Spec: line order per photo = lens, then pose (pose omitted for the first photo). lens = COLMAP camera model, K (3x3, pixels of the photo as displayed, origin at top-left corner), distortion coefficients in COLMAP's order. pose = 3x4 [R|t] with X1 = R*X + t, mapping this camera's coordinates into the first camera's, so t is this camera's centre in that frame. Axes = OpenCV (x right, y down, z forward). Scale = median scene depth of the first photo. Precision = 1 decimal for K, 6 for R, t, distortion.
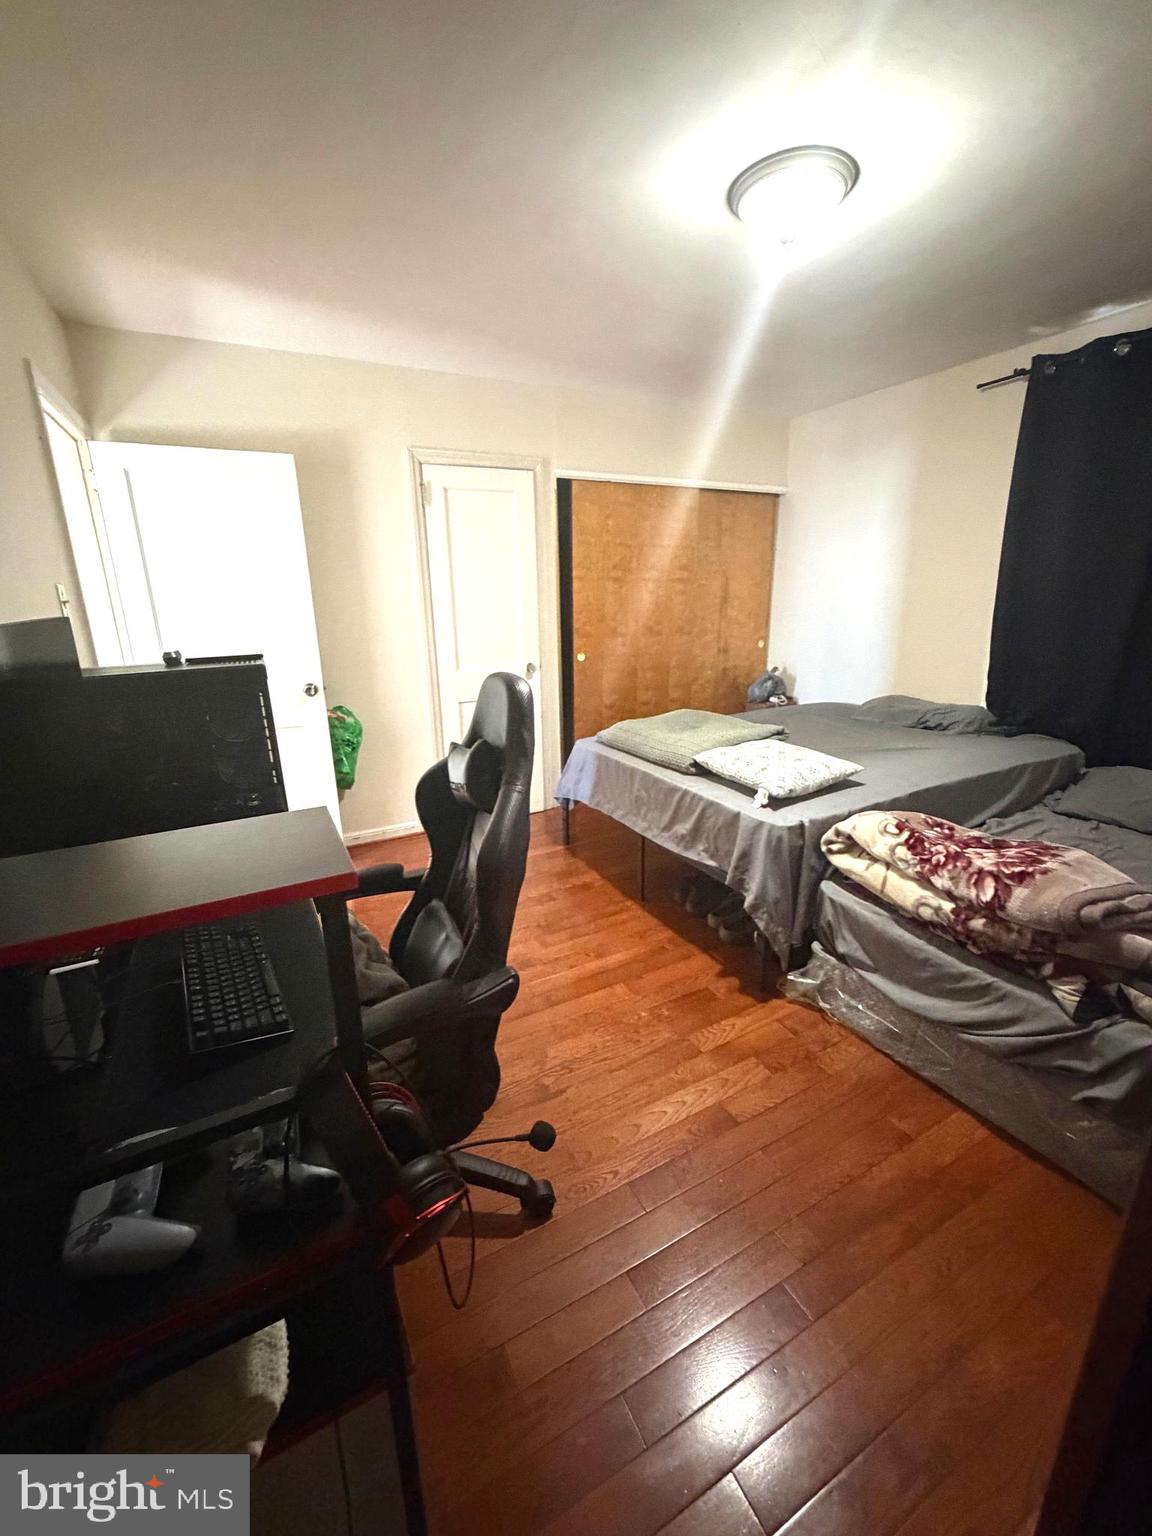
lens RADIAL K [[611.5, 0, 573.6], [0, 611.5, 759.9], [0, 0, 1]] dist [0.000775, -0.000011]
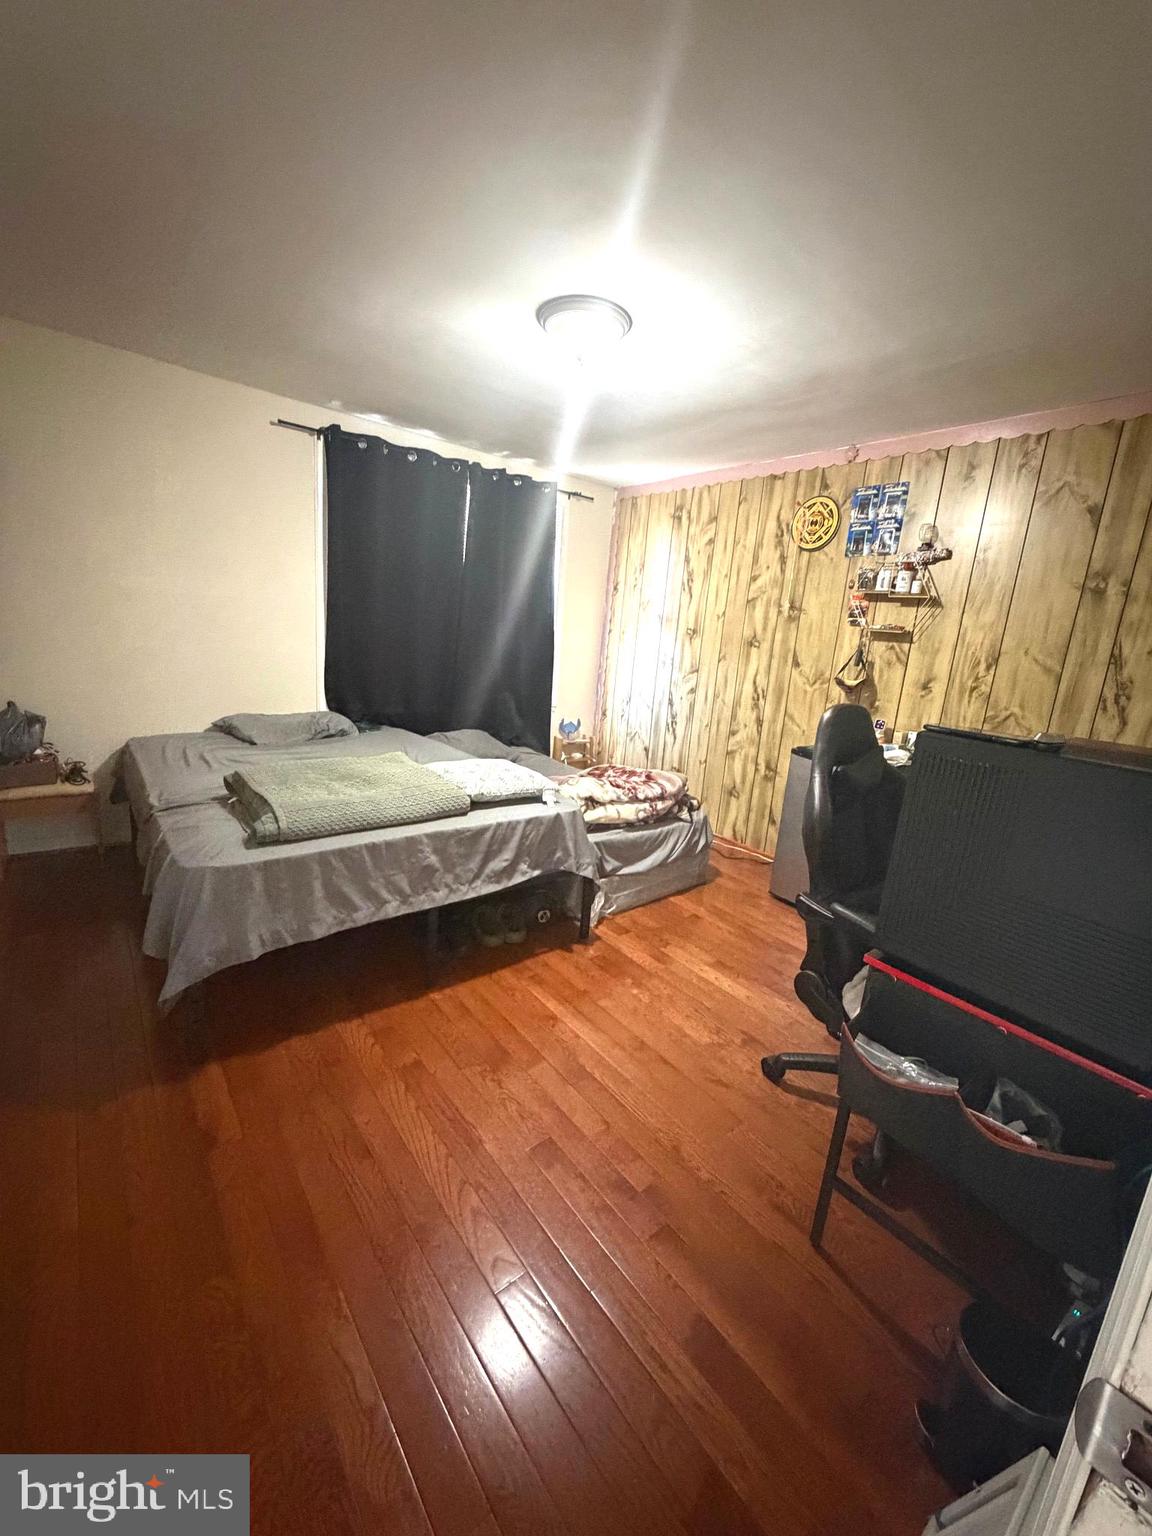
lens RADIAL K [[611.5, 0, 573.6], [0, 611.5, 759.9], [0, 0, 1]] dist [0.000775, -0.000011]
pose [[-0.182989, -0.205876, 0.961317, -0.829093], [0.185679, 0.952991, 0.239438, -0.284423], [-0.965421, 0.222311, -0.136160, 1.087349]]
